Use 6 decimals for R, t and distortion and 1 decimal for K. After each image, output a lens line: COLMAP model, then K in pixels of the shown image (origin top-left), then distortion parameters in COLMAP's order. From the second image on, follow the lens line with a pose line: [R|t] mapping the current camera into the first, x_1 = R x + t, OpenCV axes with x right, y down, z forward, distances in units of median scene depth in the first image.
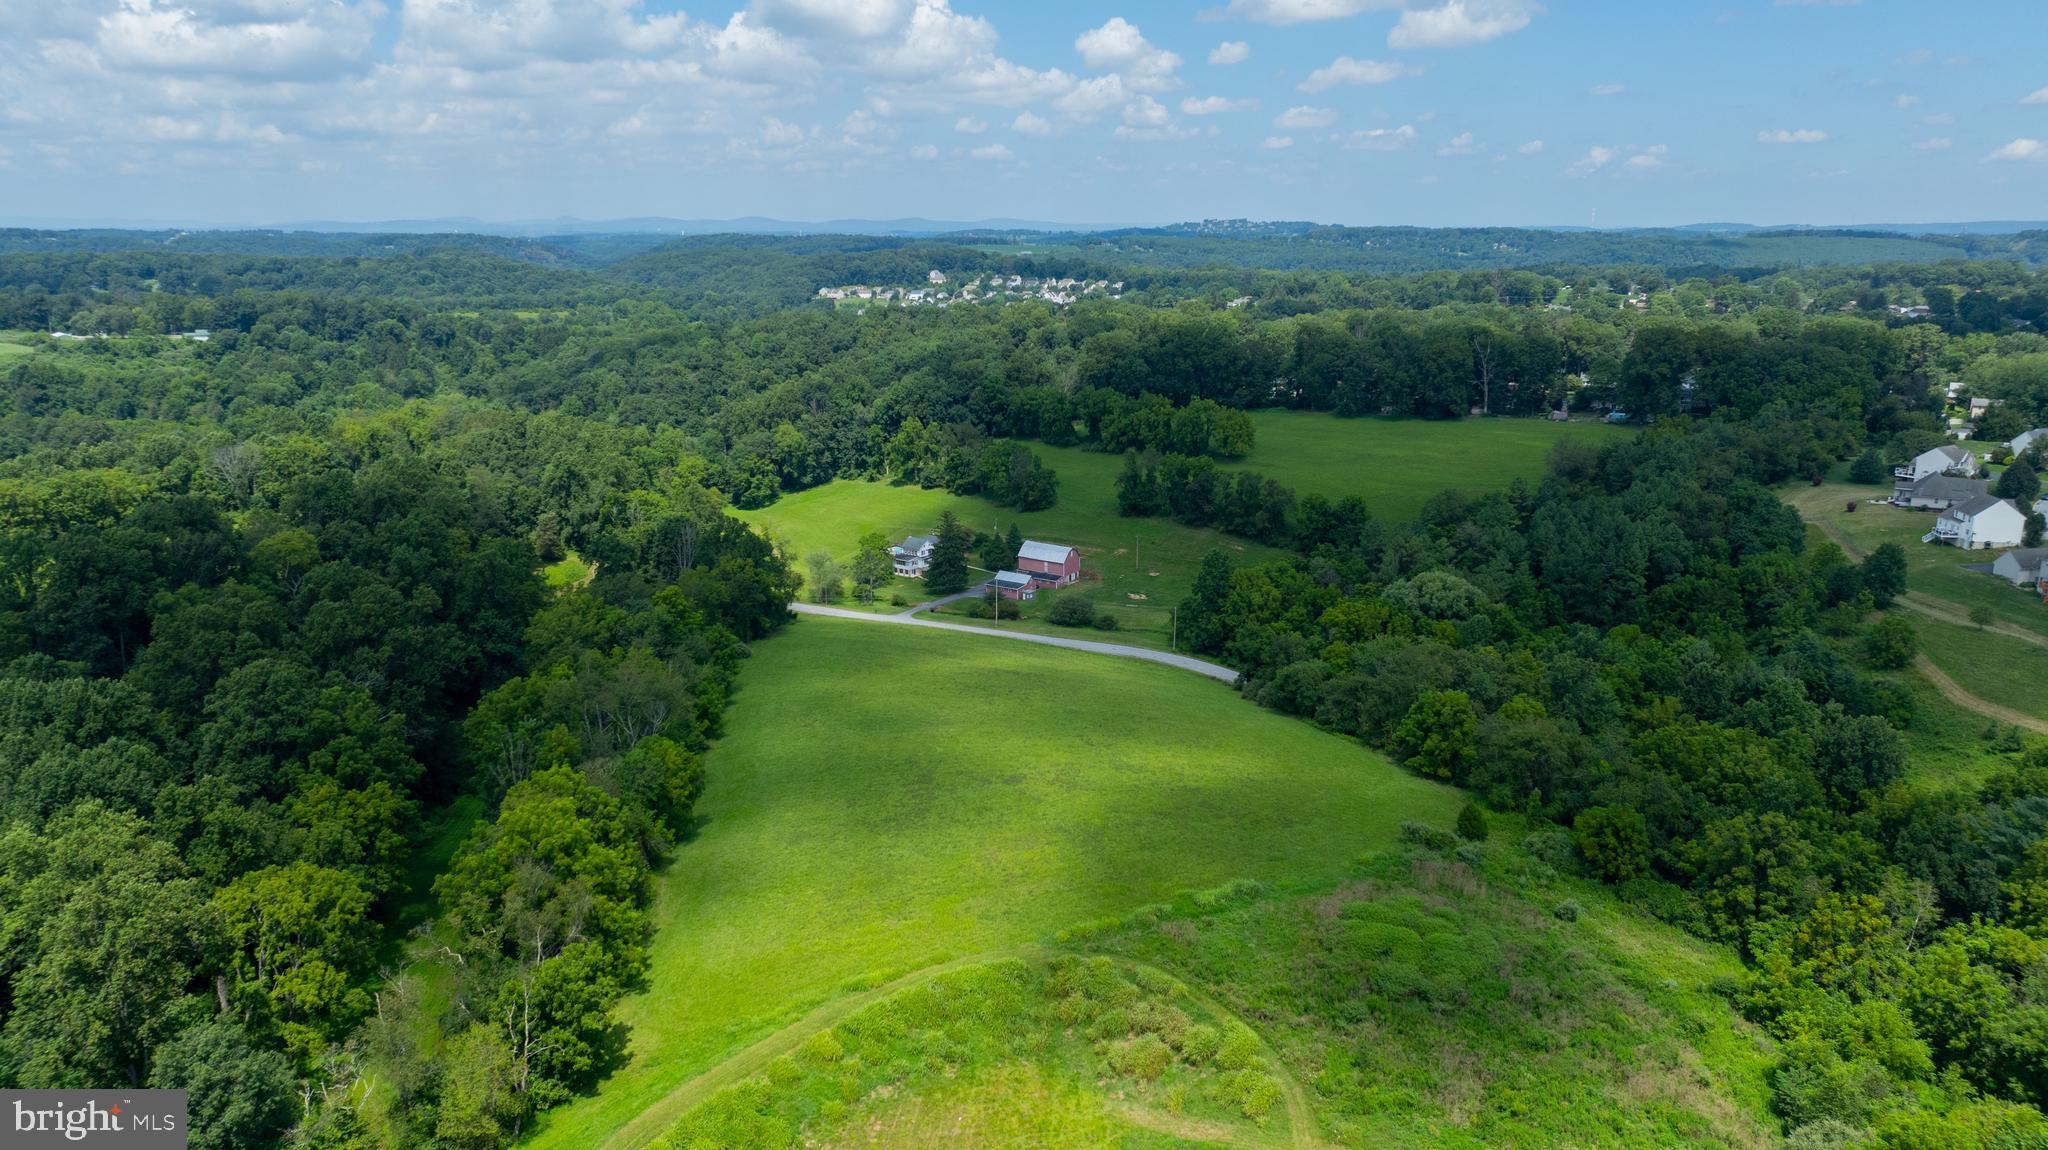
lens RADIAL K [[1439.2, 0, 1029.8], [0, 1439.2, 575.3], [0, 0, 1]] dist [-0.023571, 0.005626]
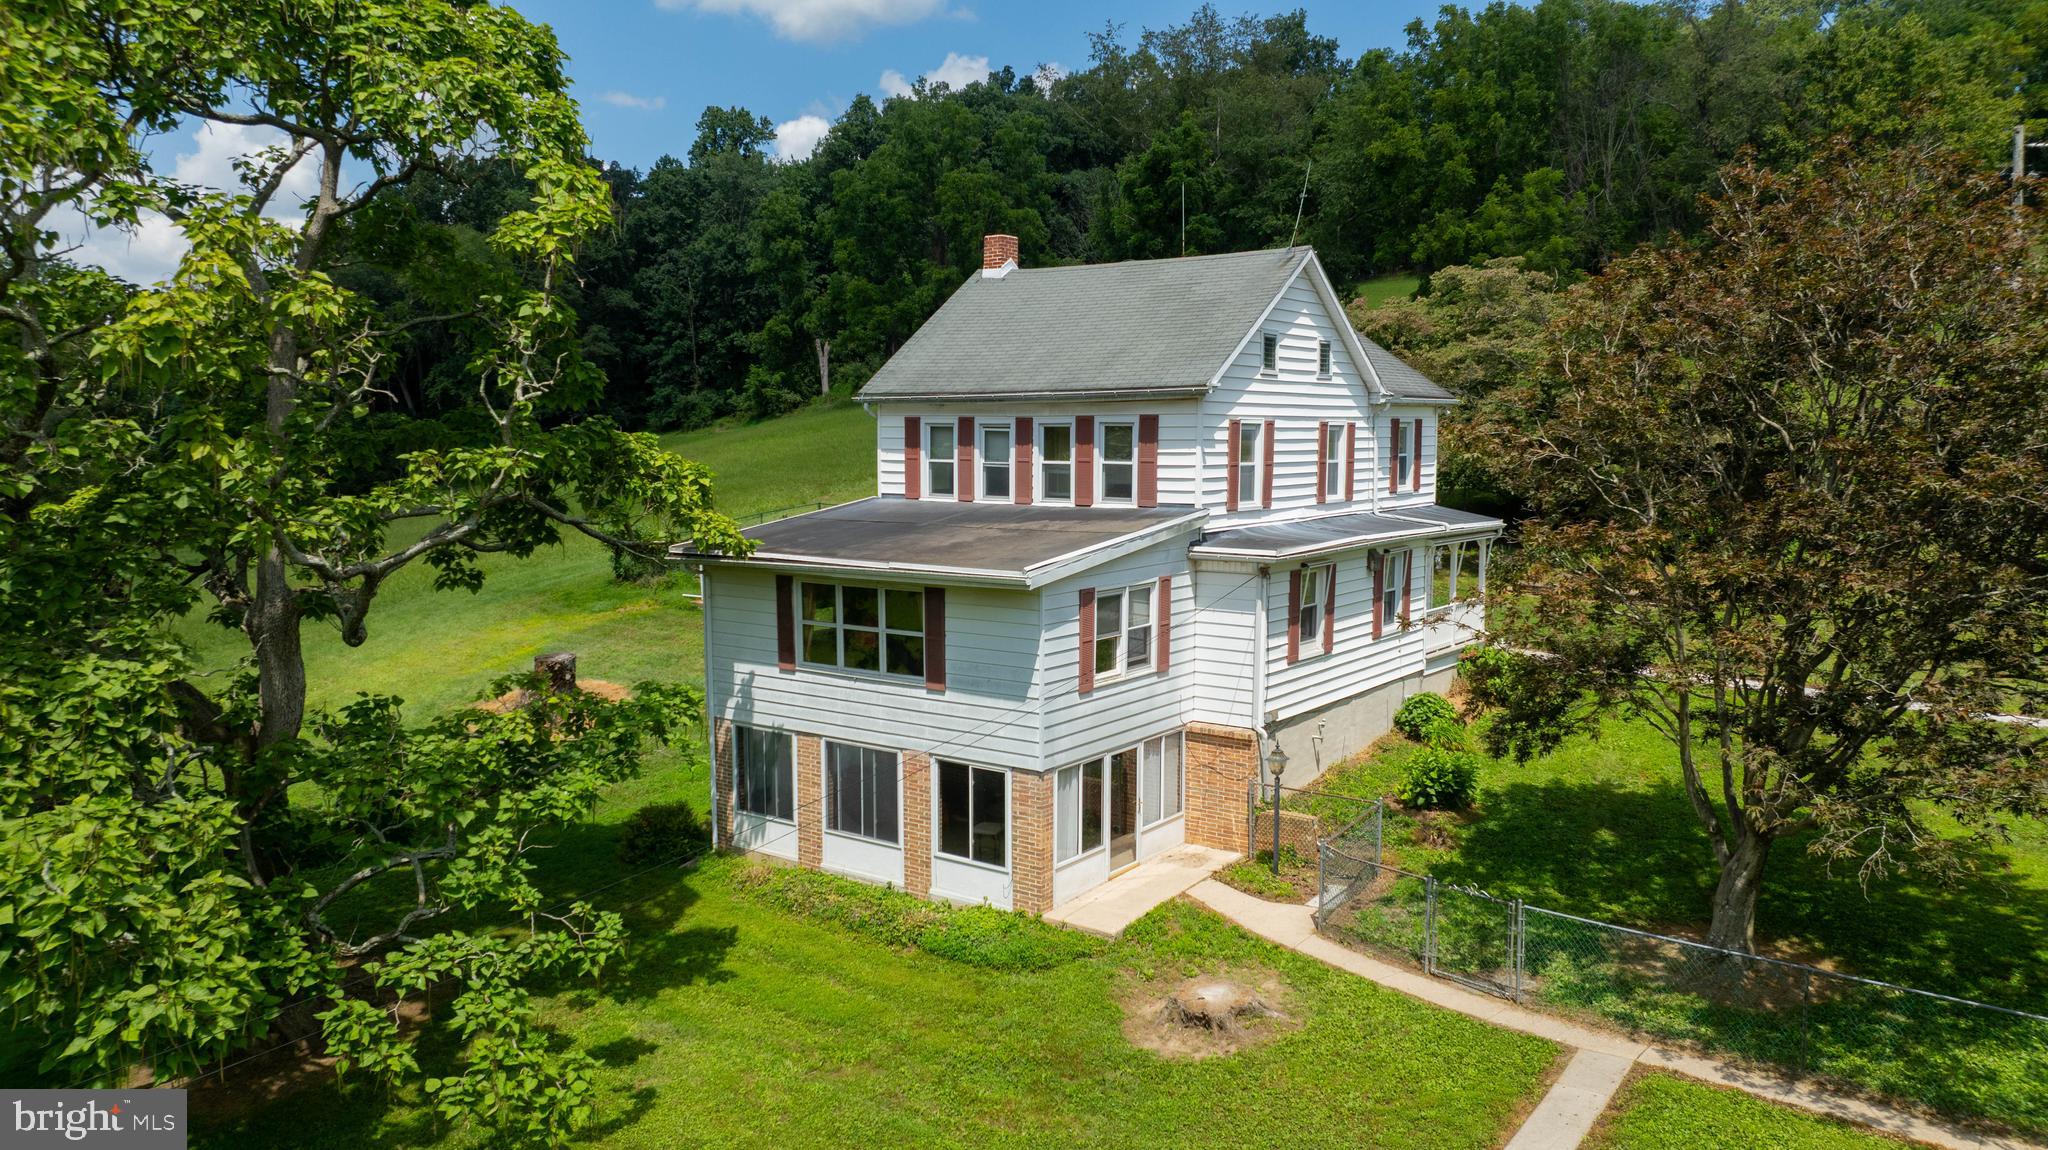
lens RADIAL K [[1439.2, 0, 1029.8], [0, 1439.2, 575.3], [0, 0, 1]] dist [-0.023571, 0.005626]
pose [[0.999882, -0.002656, 0.015132, -0.066215], [0.004775, 0.989891, -0.141751, -0.002693], [-0.014602, 0.141807, 0.989787, 0.746438]]
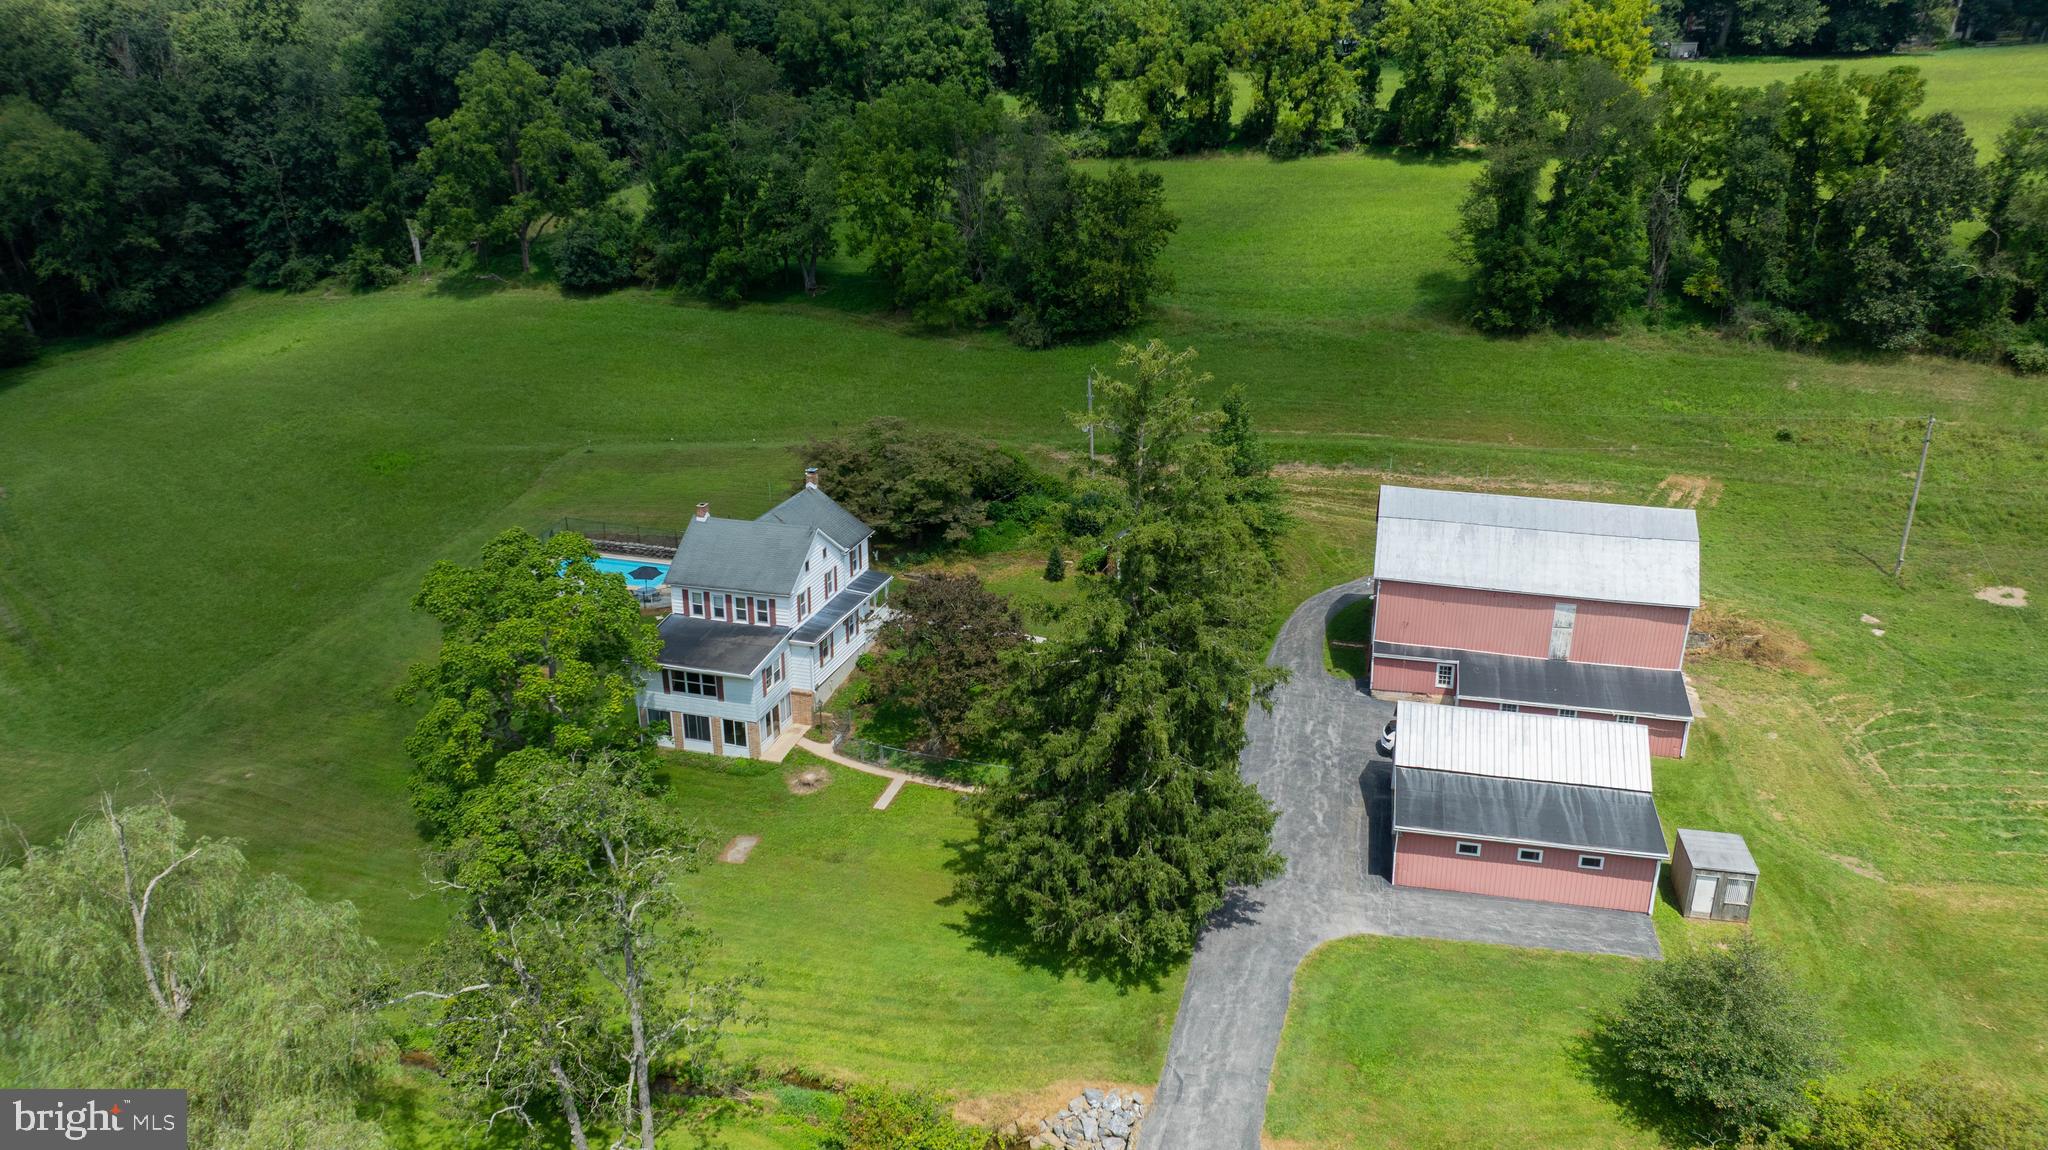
lens RADIAL K [[1439.2, 0, 1029.8], [0, 1439.2, 575.3], [0, 0, 1]] dist [-0.023571, 0.005626]
pose [[0.937632, -0.119639, 0.326394, -0.083429], [0.082796, 0.988750, 0.124574, -0.030819], [-0.337625, -0.089781, 0.936989, 0.651606]]
